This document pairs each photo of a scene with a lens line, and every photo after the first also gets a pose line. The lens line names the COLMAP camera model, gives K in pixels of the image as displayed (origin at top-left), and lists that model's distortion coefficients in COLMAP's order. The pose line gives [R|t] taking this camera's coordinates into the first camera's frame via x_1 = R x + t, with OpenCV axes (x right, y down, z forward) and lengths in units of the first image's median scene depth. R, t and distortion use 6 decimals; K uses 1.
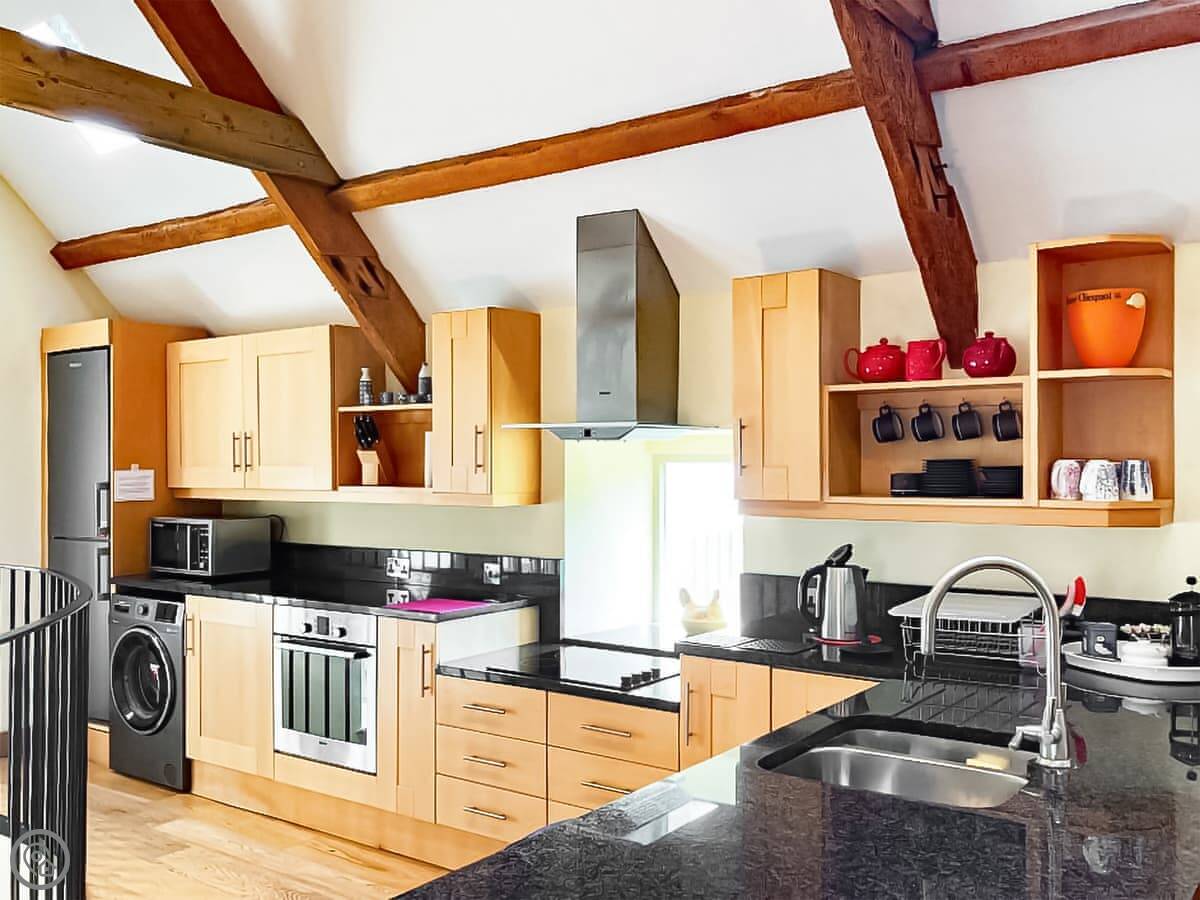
lens RADIAL K [[1125.6, 0, 594.5], [0, 1125.6, 449.7], [0, 0, 1]] dist [0.029618, 0.000000]
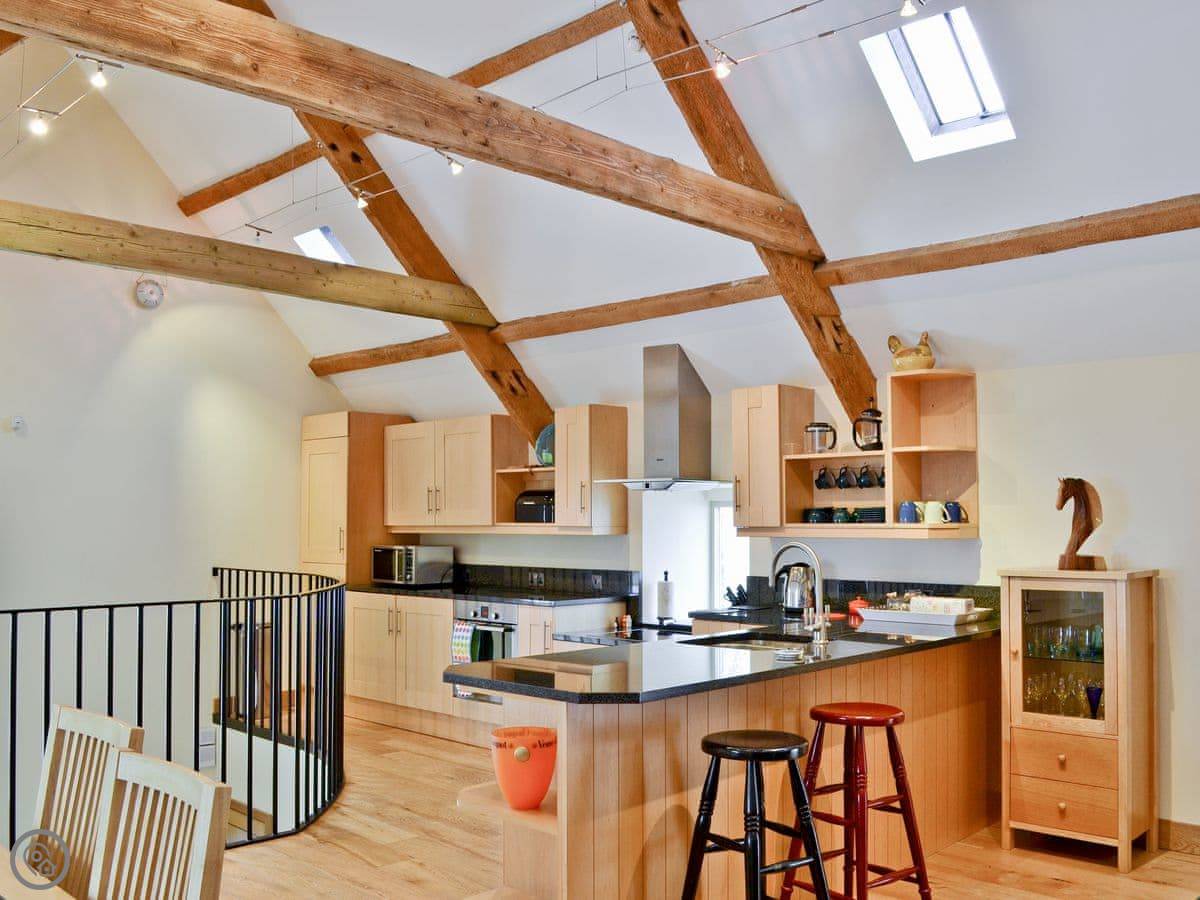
lens RADIAL K [[1125.6, 0, 602.8], [0, 1125.6, 454.1], [0, 0, 1]] dist [0.029618, 0.000000]
pose [[0.988924, -0.009445, -0.148121, 0.150830], [0.002749, 0.998968, -0.045345, 0.010537], [0.148397, 0.044436, 0.987929, -0.512816]]
